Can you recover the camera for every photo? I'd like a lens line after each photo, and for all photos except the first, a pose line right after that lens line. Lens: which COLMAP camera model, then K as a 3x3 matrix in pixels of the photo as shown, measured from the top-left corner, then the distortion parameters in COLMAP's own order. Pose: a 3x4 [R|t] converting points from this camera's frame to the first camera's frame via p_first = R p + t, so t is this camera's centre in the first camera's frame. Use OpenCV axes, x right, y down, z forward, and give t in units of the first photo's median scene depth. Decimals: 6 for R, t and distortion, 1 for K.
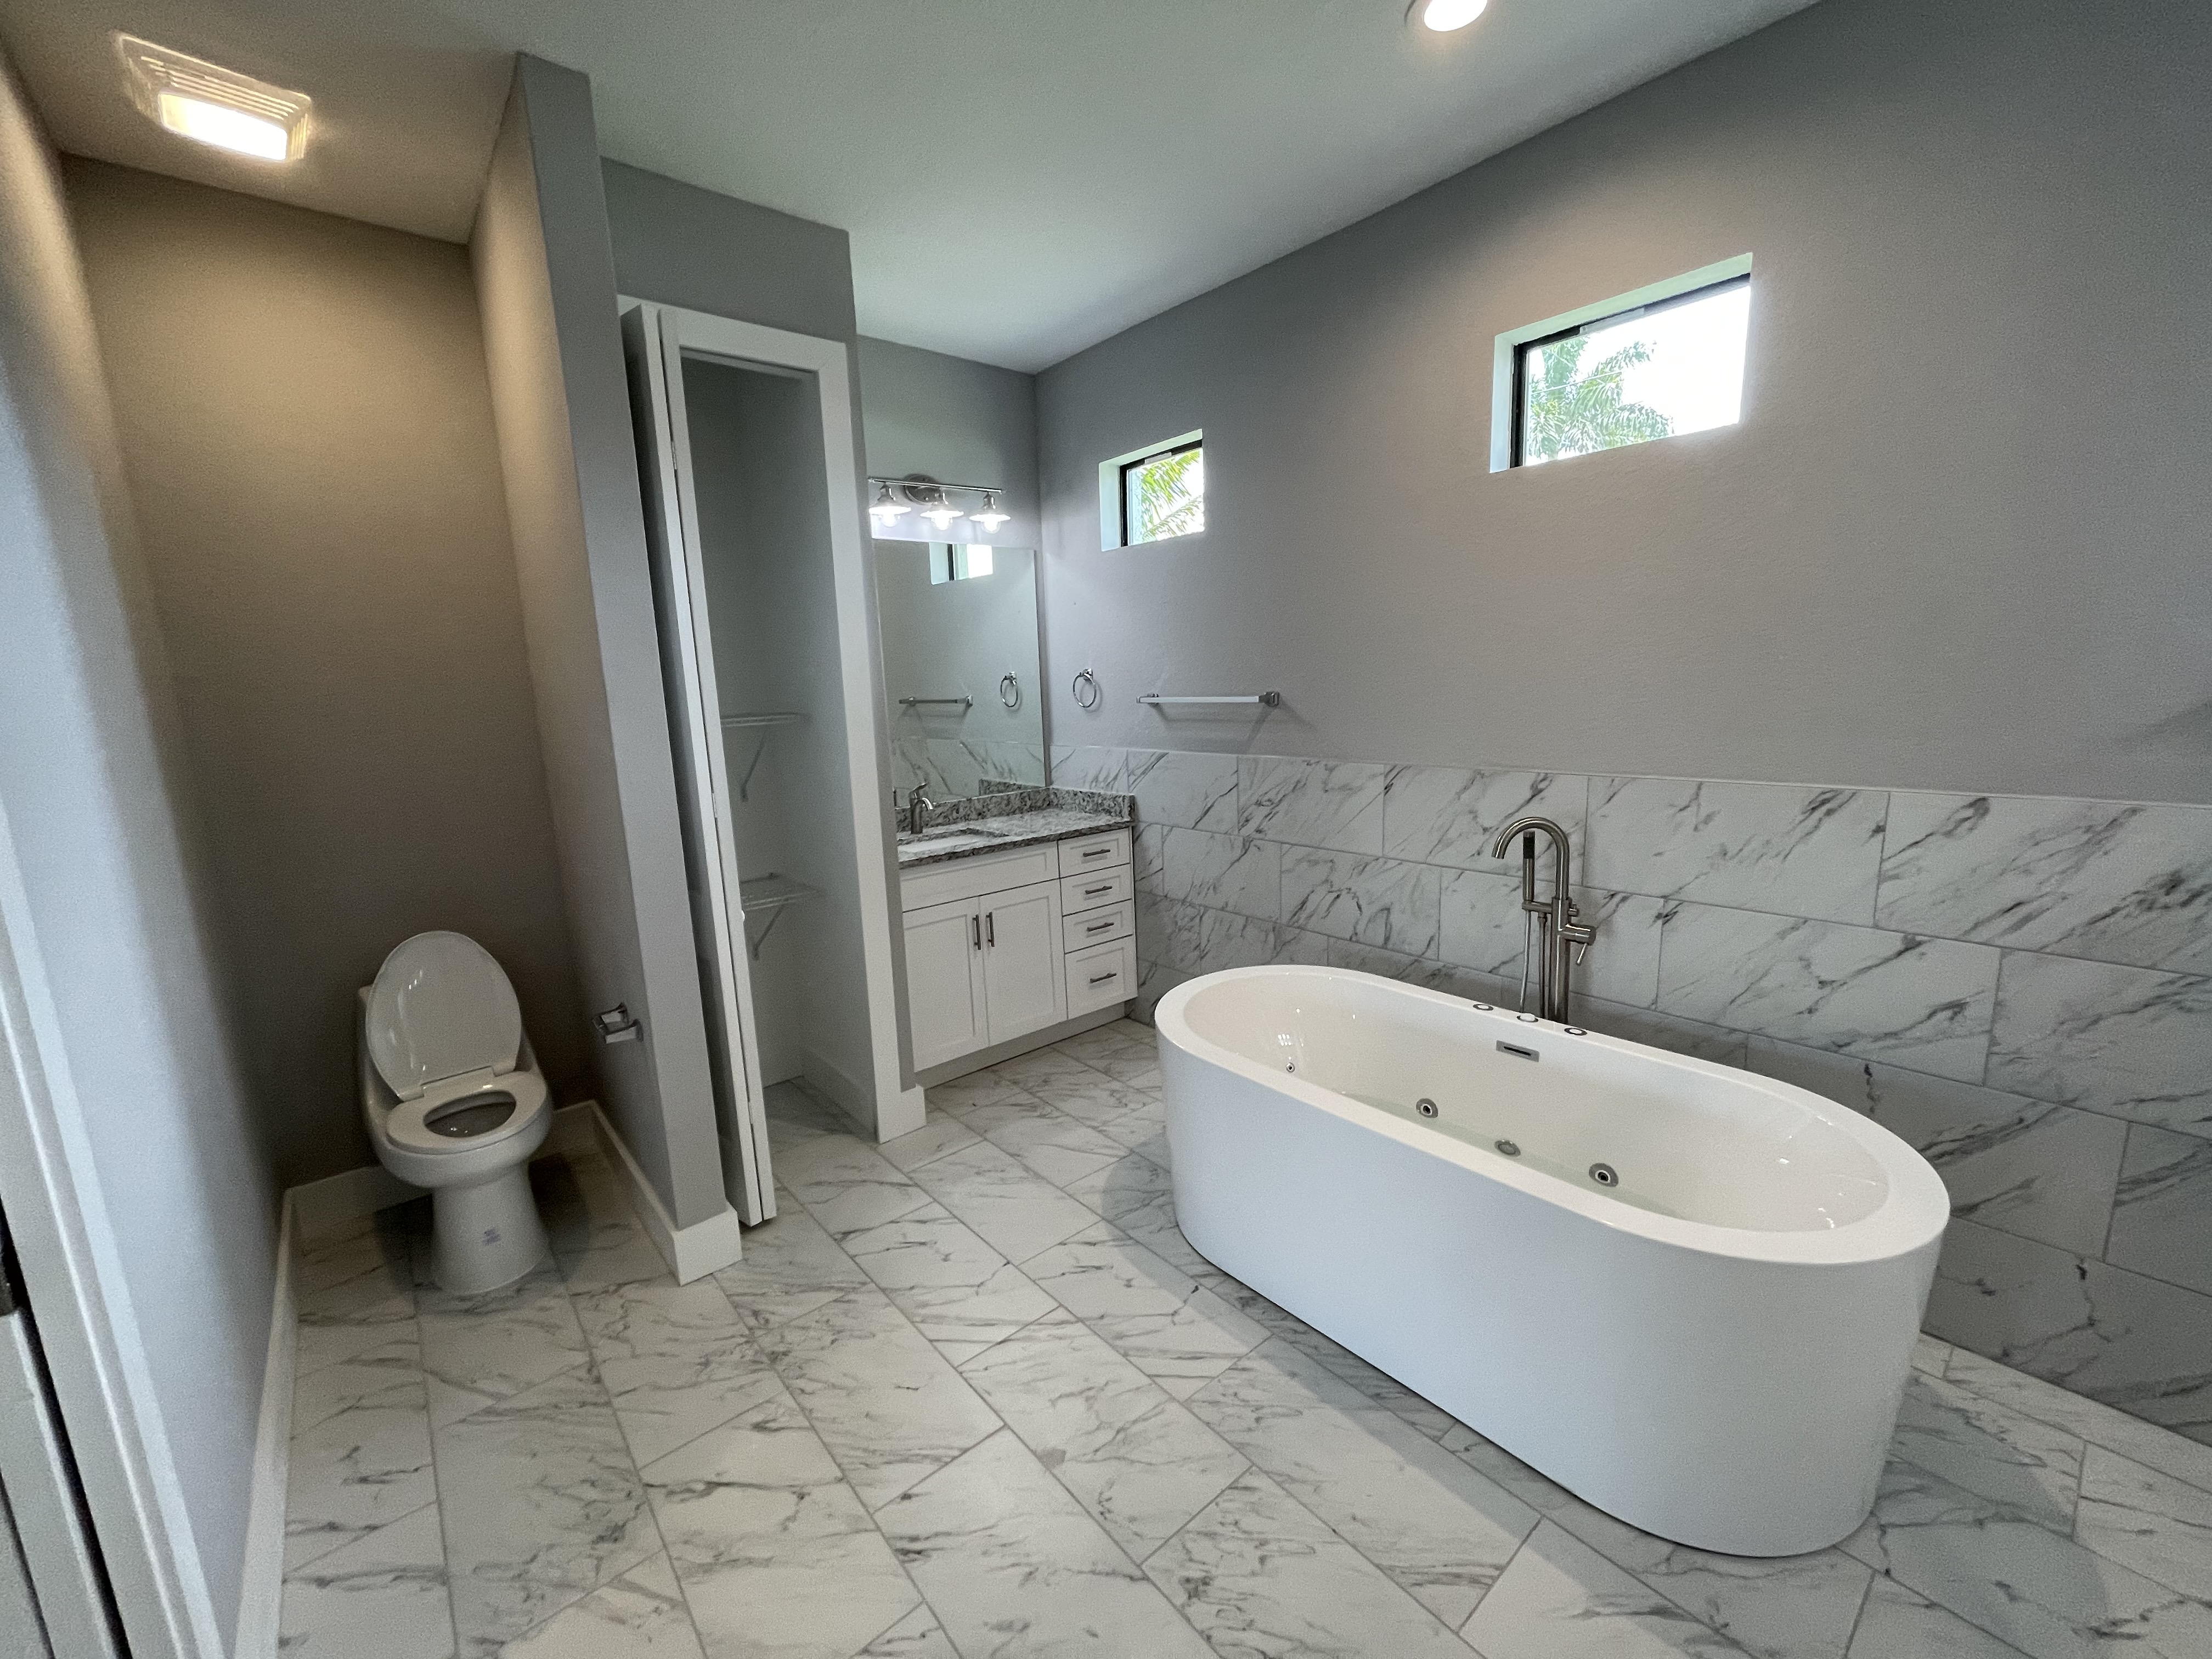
lens RADIAL K [[885.7, 0, 1097.8], [0, 885.7, 830.0], [0, 0, 1]] dist [-0.004254, 0.000856]
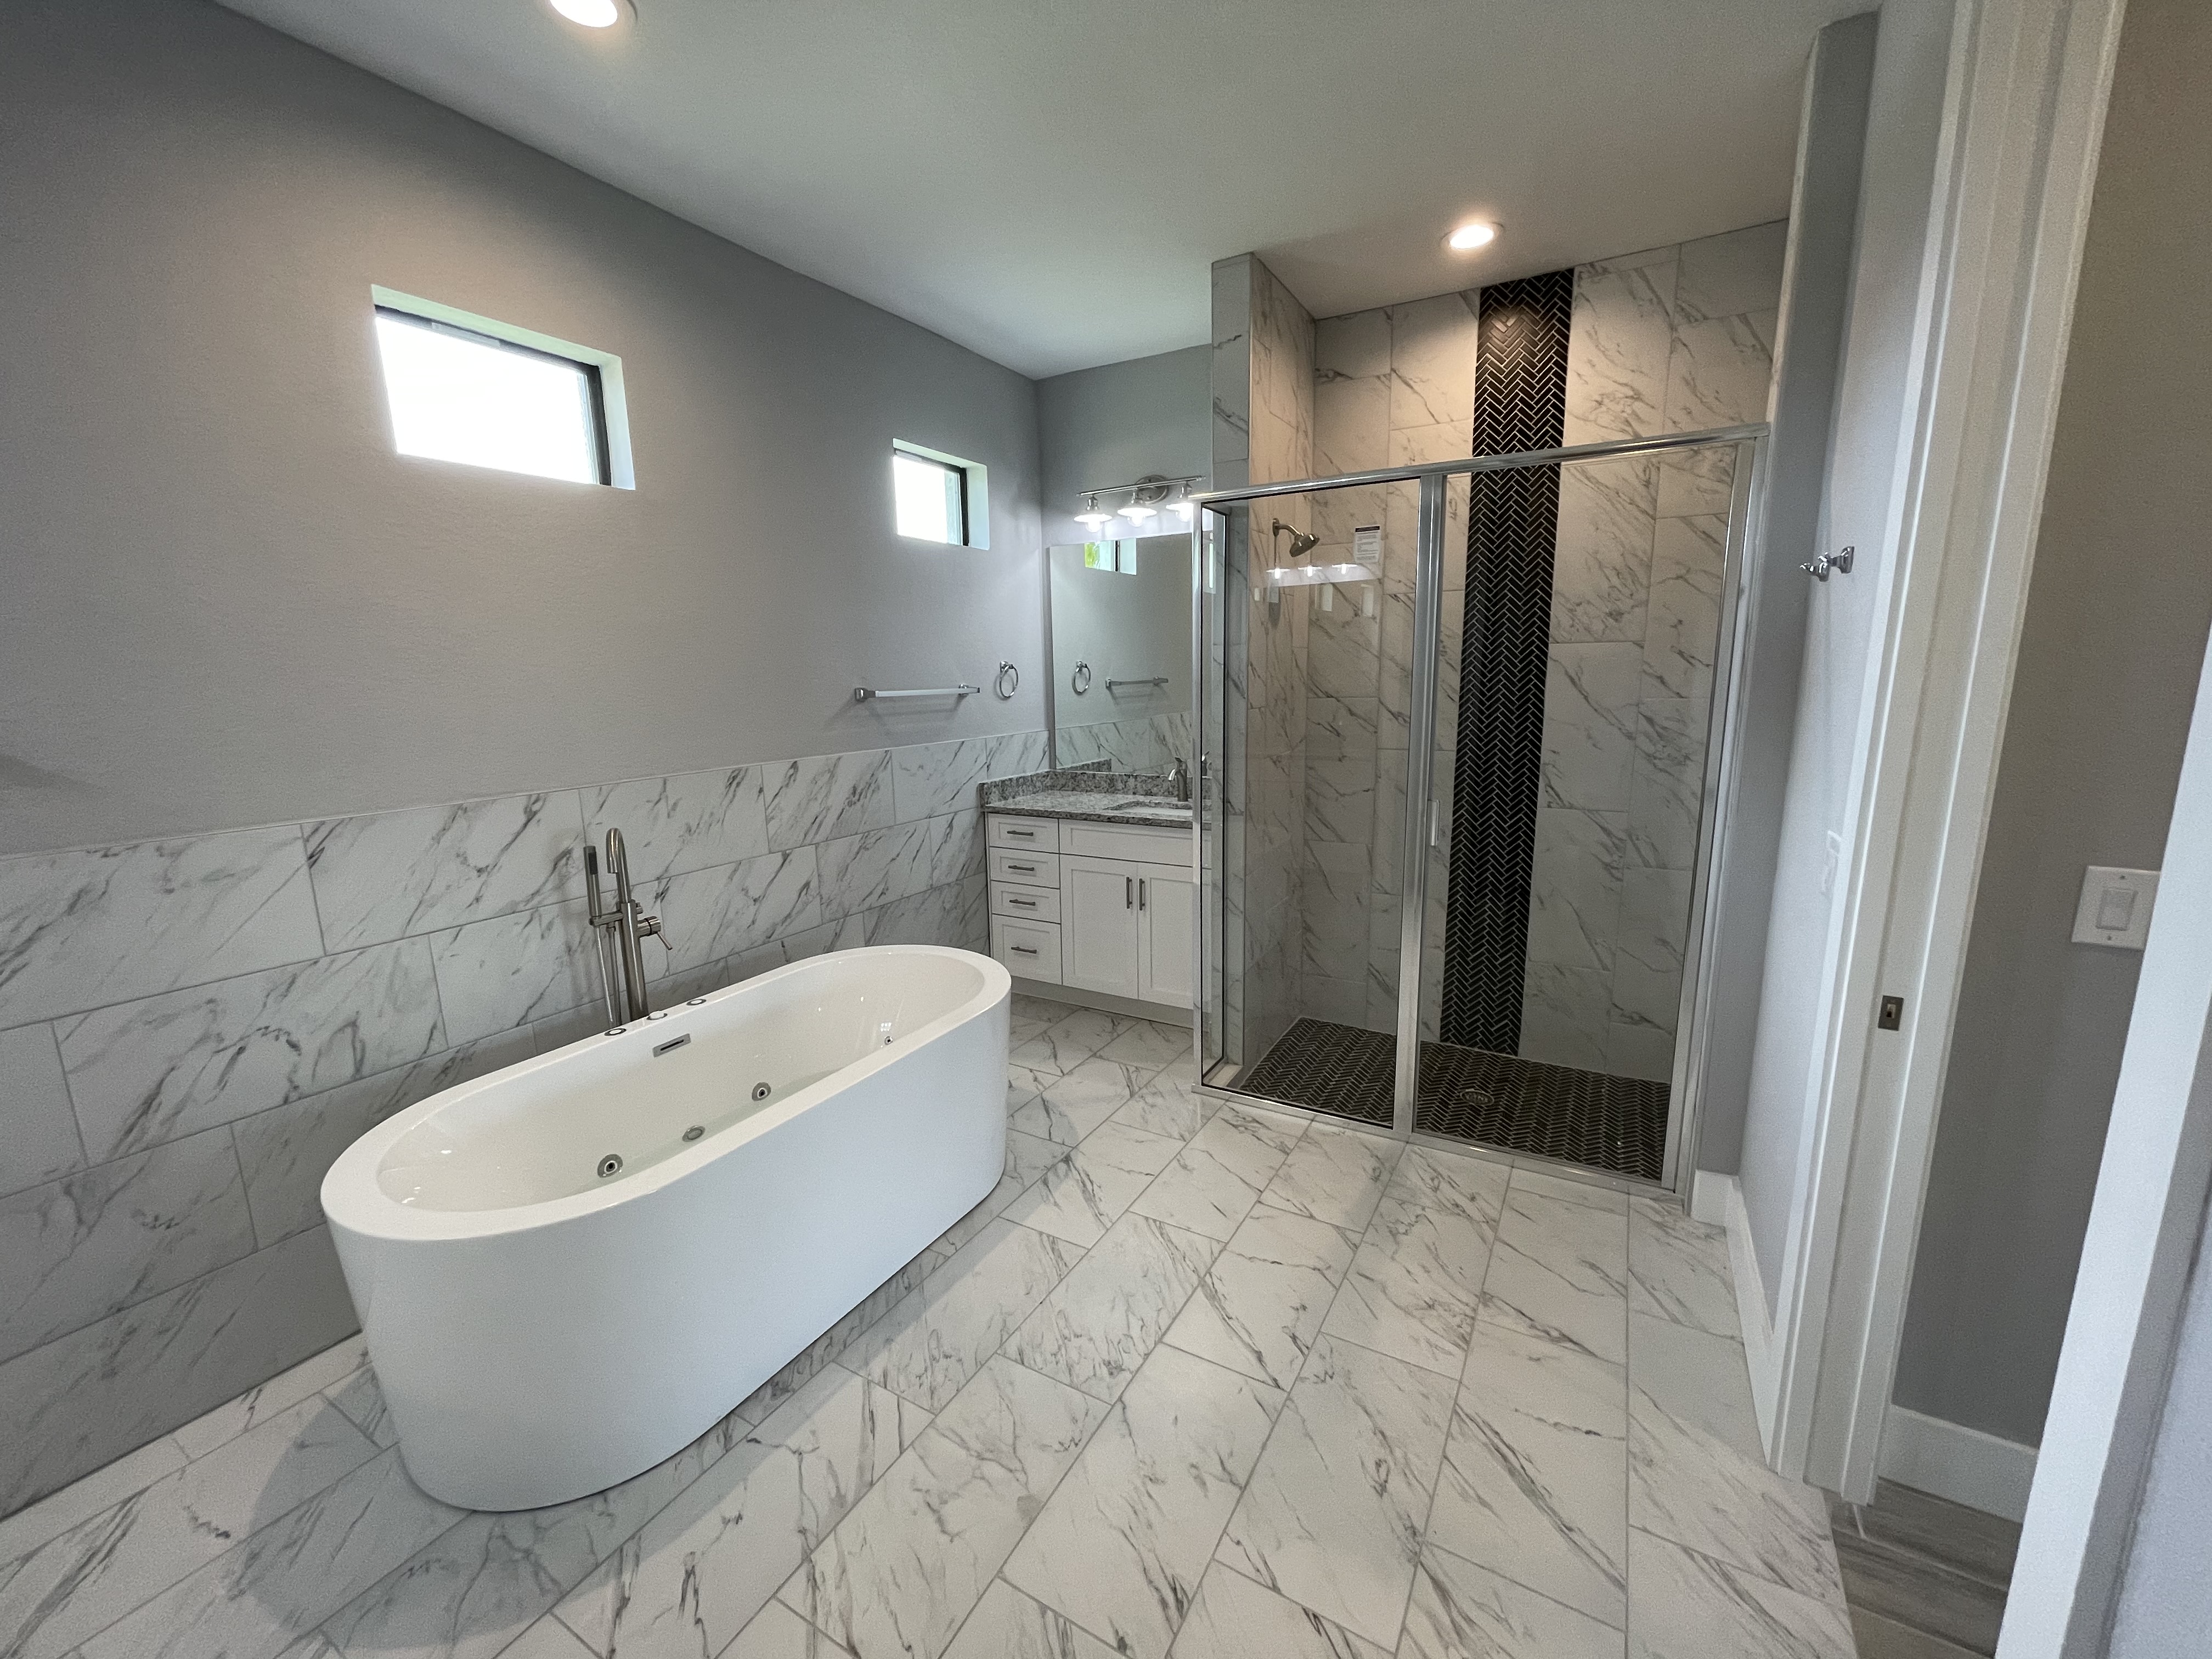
lens RADIAL K [[885.7, 0, 1095.9], [0, 885.7, 828.7], [0, 0, 1]] dist [-0.004254, 0.000856]
pose [[-0.326454, -0.124478, 0.936981, -0.636326], [0.192895, 0.961655, 0.194963, -0.104100], [-0.925321, 0.244385, -0.289925, 0.769622]]
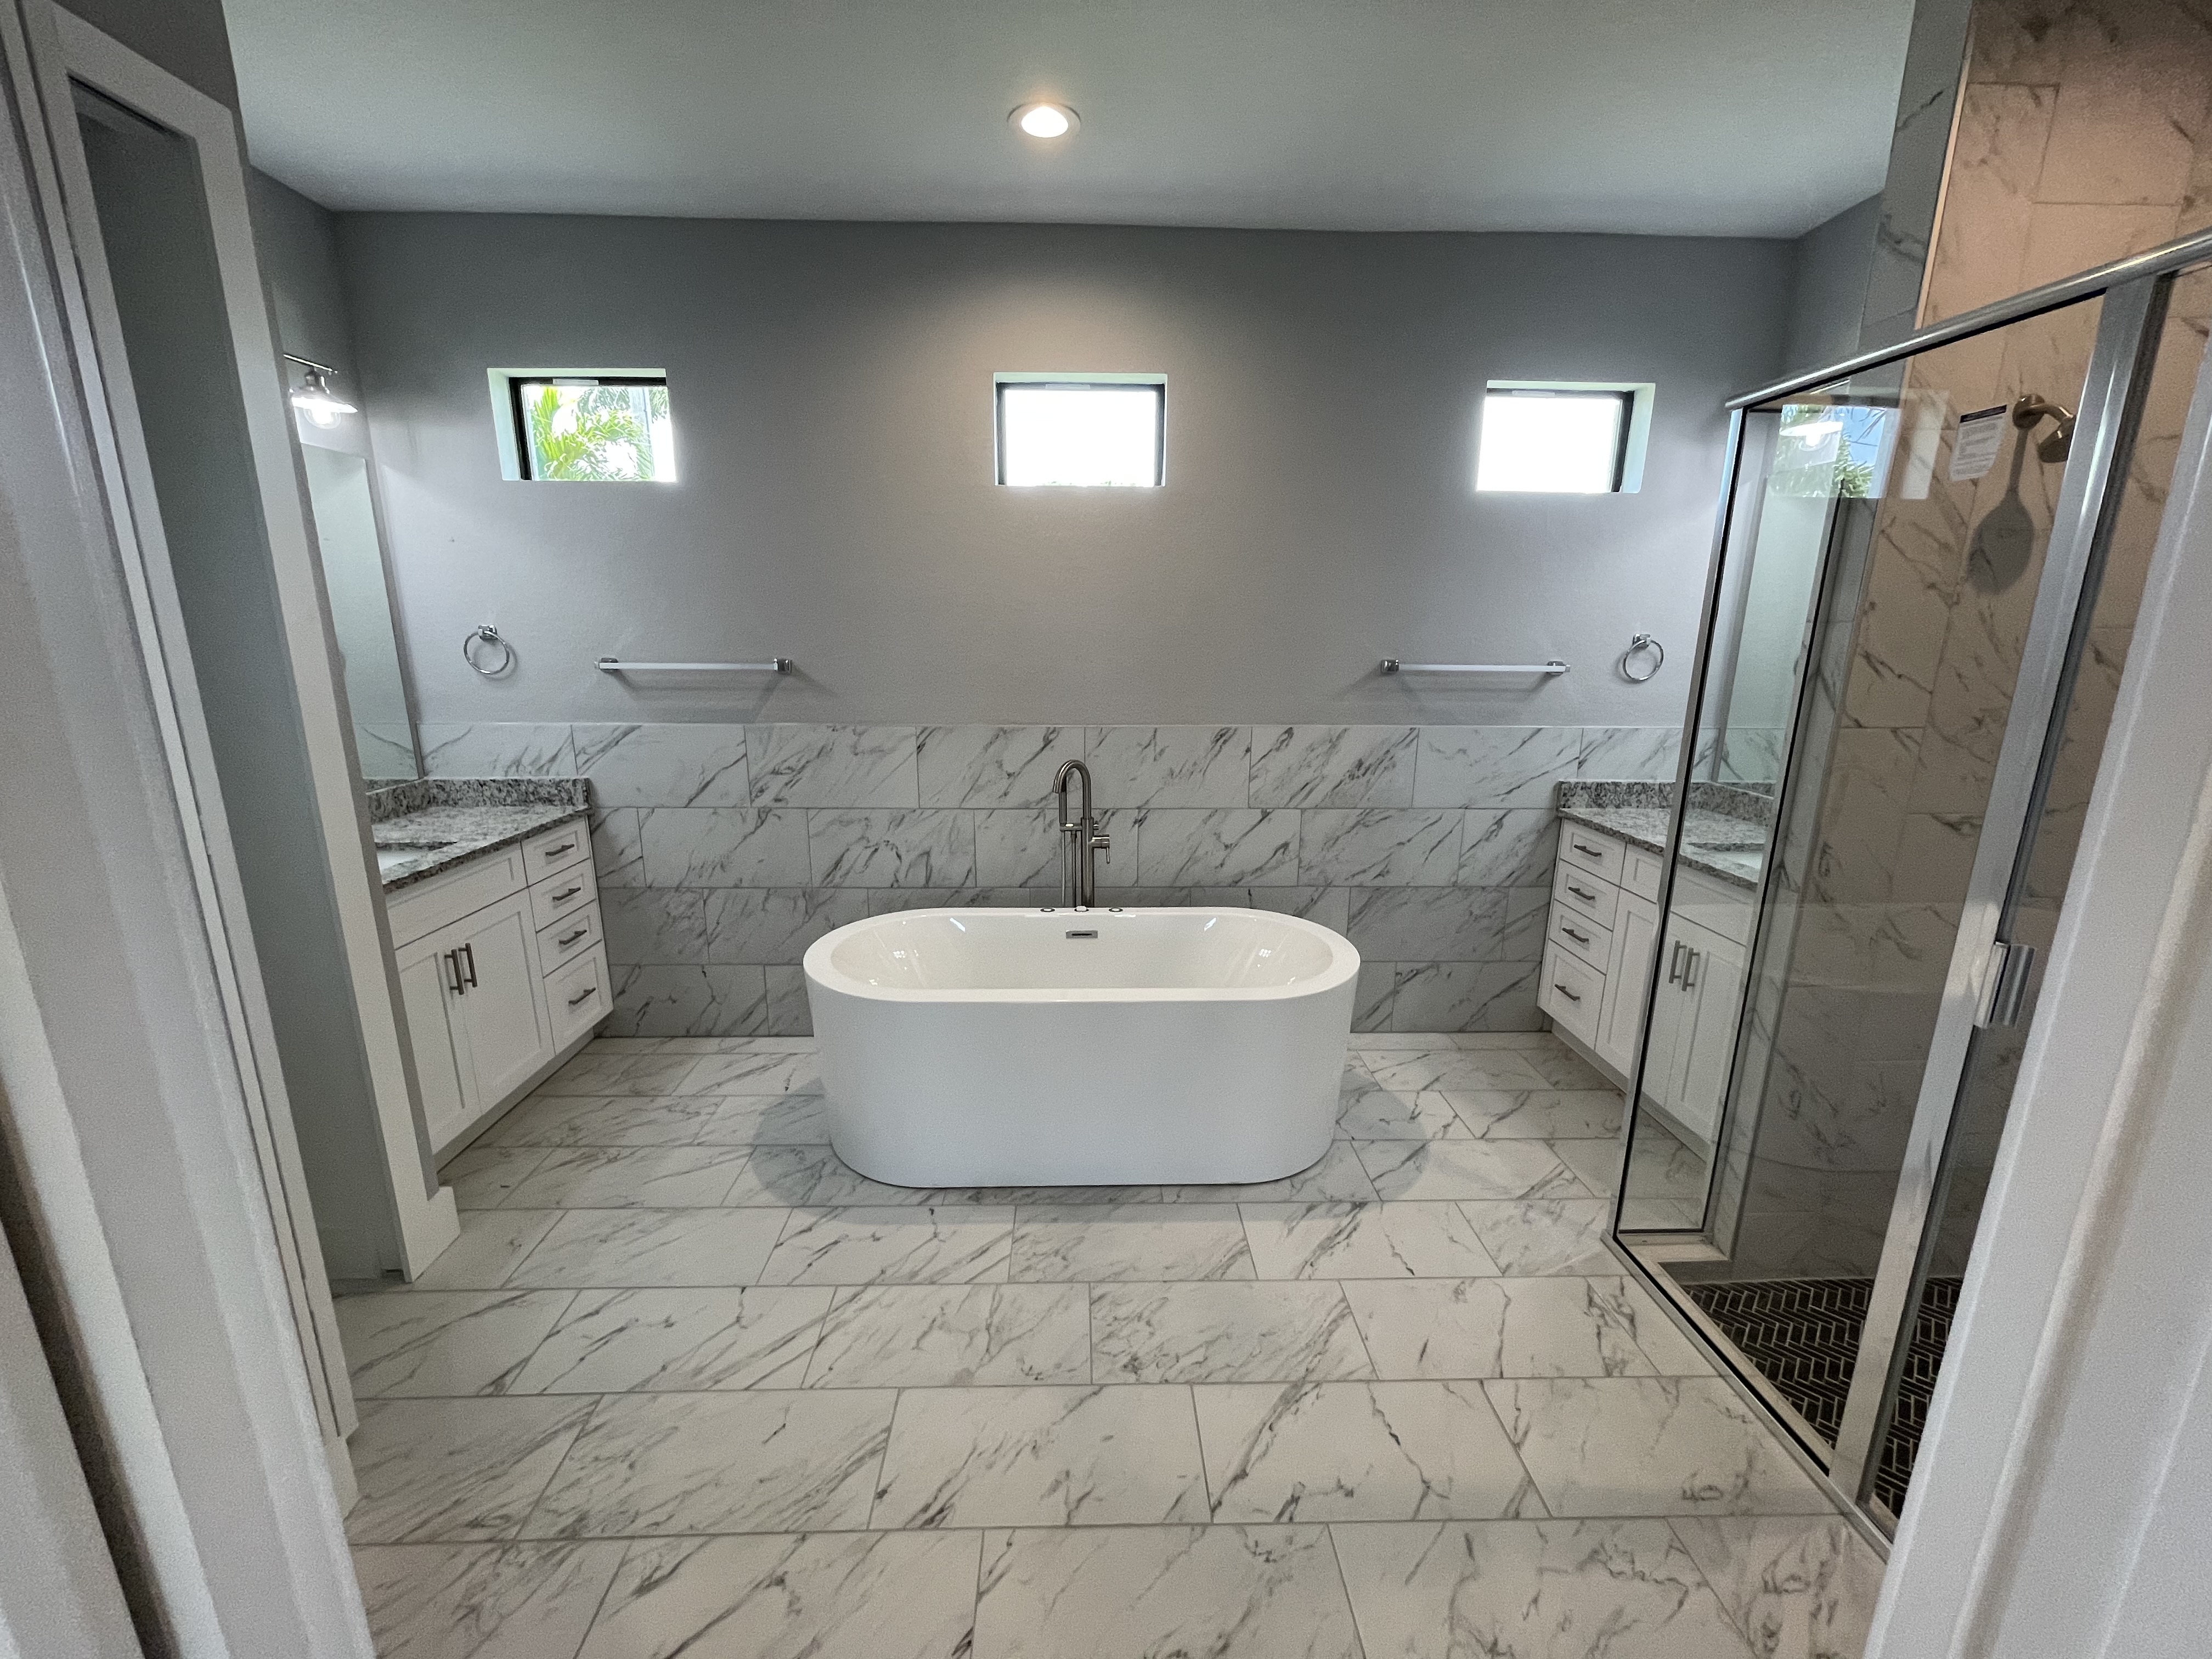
lens RADIAL K [[885.7, 0, 1096.9], [0, 885.7, 827.0], [0, 0, 1]] dist [-0.004254, 0.000856]
pose [[0.624514, -0.128155, 0.770427, -0.516678], [0.103371, 0.991330, 0.081107, -0.017839], [-0.774143, 0.028987, 0.632347, 0.130857]]
